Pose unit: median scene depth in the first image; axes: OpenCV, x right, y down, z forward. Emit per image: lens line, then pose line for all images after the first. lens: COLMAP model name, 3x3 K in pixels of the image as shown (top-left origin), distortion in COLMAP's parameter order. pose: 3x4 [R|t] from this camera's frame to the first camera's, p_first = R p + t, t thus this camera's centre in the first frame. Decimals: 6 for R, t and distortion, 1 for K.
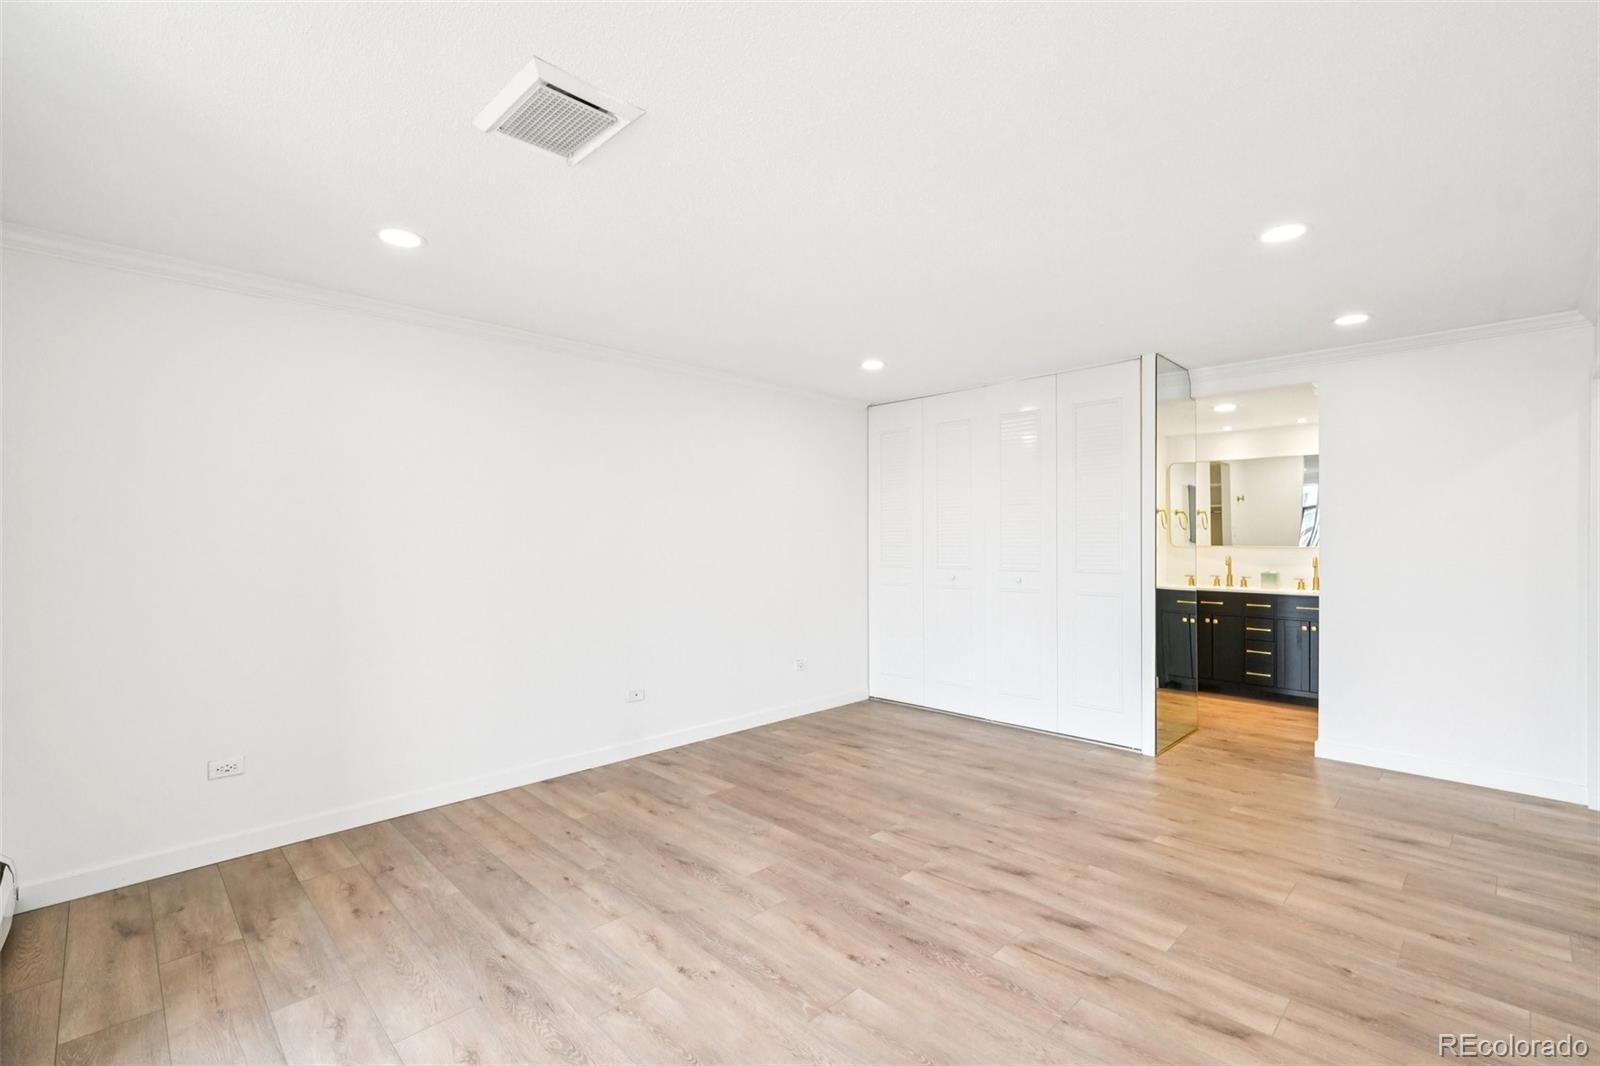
lens RADIAL K [[716.8, 0, 800.0], [0, 716.8, 533.0], [0, 0, 1]] dist [0.003609, 0.000708]
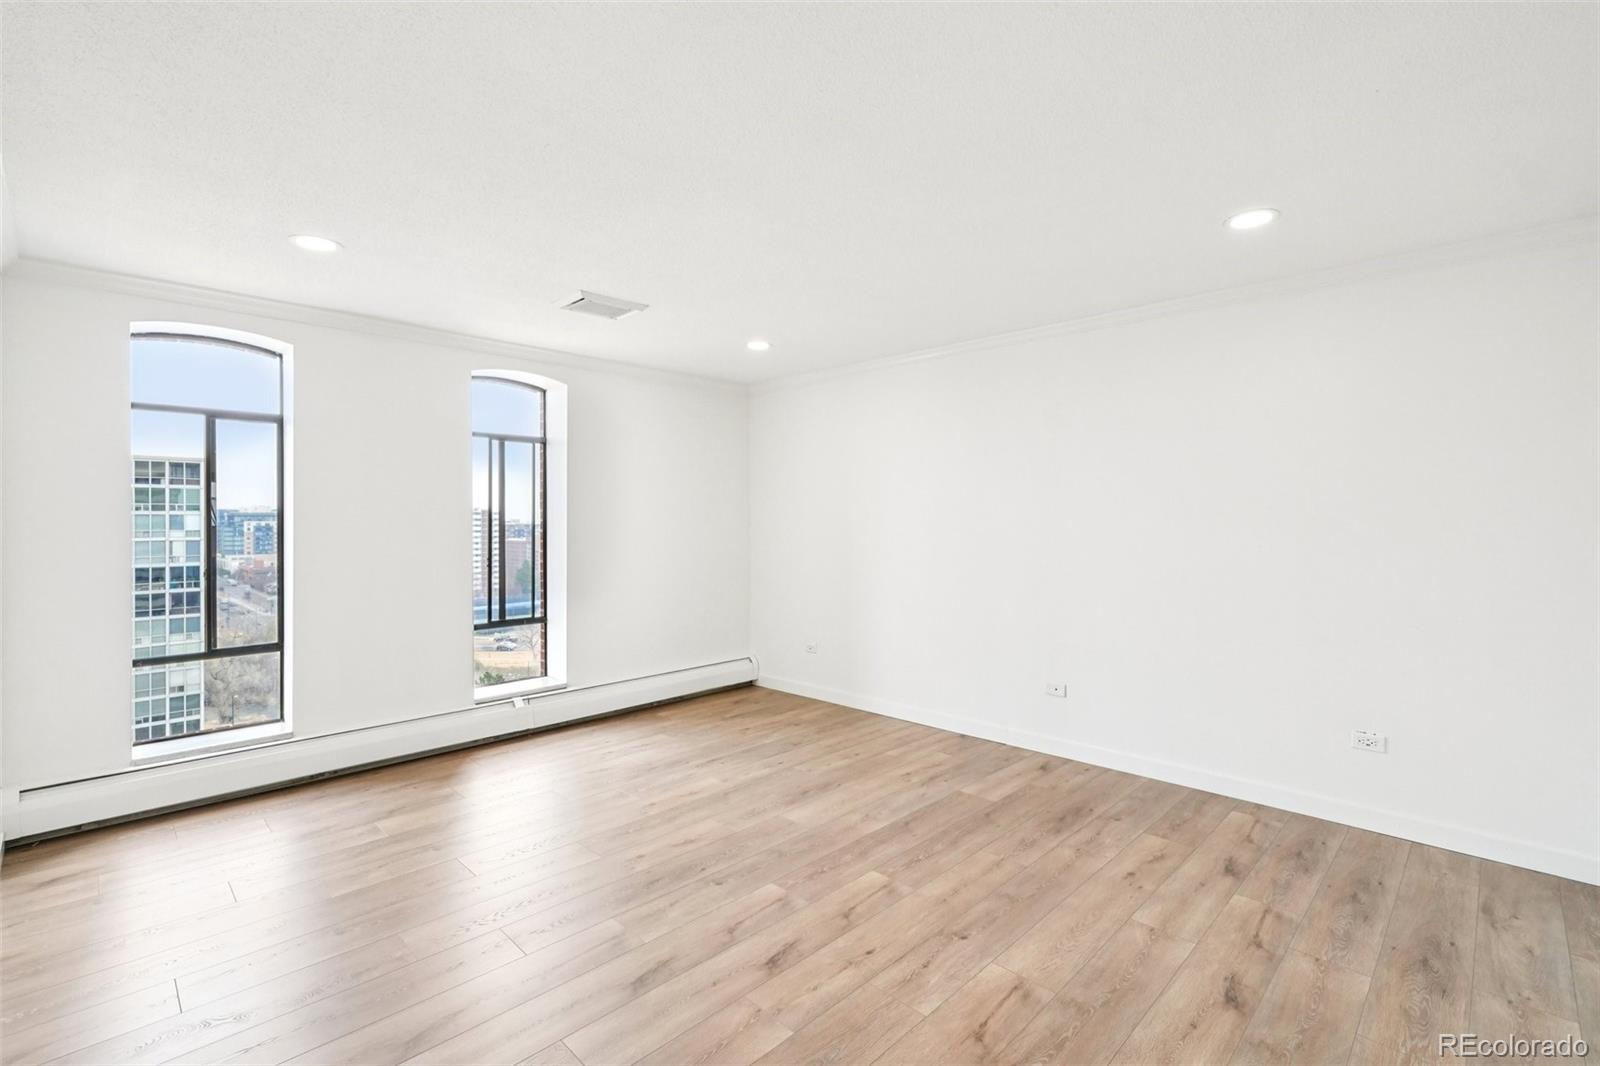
lens RADIAL K [[711.0, 0, 820.2], [0, 711.0, 521.1], [0, 0, 1]] dist [0.000268, 0.001278]
pose [[0.027437, 0.001627, -0.999622, 0.992787], [0.007700, 0.999969, 0.001839, 0.002285], [0.999594, -0.007748, 0.027424, 0.961833]]
